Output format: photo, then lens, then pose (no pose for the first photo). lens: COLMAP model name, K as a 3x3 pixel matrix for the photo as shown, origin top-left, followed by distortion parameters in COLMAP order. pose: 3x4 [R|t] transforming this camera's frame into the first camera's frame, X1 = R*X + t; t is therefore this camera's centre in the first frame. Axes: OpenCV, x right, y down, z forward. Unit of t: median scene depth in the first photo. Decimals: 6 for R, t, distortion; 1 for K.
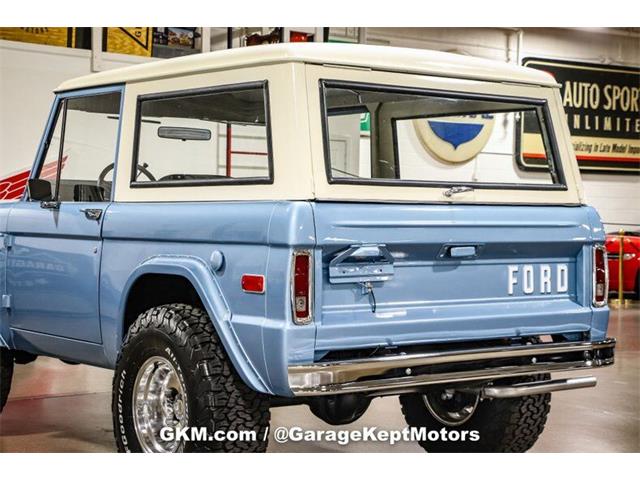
lens RADIAL K [[1237.1, 0, 320.0], [0, 1237.1, 240.0], [0, 0, 1]] dist [0.241117, 0.011911]
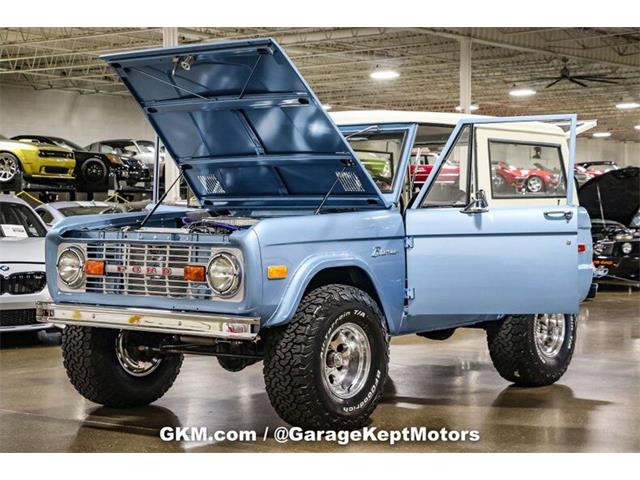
lens RADIAL K [[1237.1, 0, 320.0], [0, 1237.1, 240.0], [0, 0, 1]] dist [0.241117, 0.011911]
pose [[-0.248165, -0.041662, 0.967821, -1.647938], [0.019581, 0.998655, 0.048010, -0.072190], [-0.968520, 0.030865, -0.247016, 1.654286]]
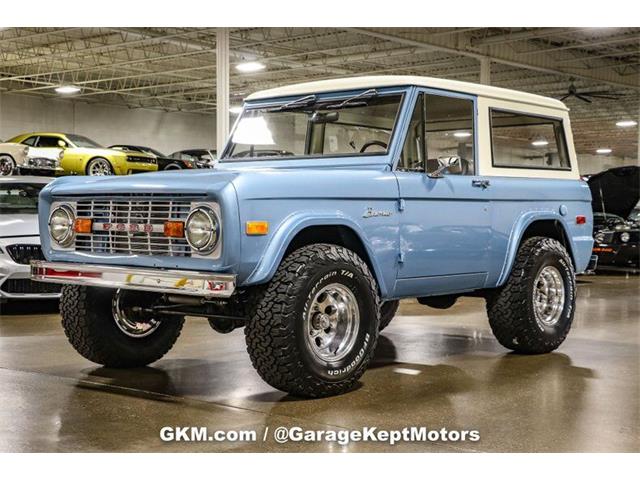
lens RADIAL K [[999.2, 0, 320.0], [0, 999.2, 240.0], [0, 0, 1]] dist [0.112998, 0.111032]
pose [[-0.196829, -0.043309, 0.979481, -1.384884], [0.012503, 0.998832, 0.046677, -0.013257], [-0.980358, 0.021434, -0.196058, 1.518579]]
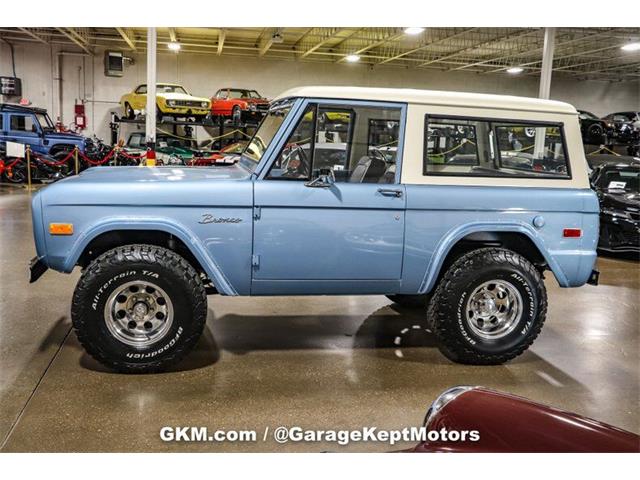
lens RADIAL K [[669.8, 0, 320.0], [0, 669.8, 240.0], [0, 0, 1]] dist [-0.023816, 0.028338]
pose [[0.443386, -0.134214, 0.886226, -0.986653], [-0.017918, 0.987201, 0.158471, -0.095526], [-0.896152, -0.086143, 0.435306, 0.784390]]
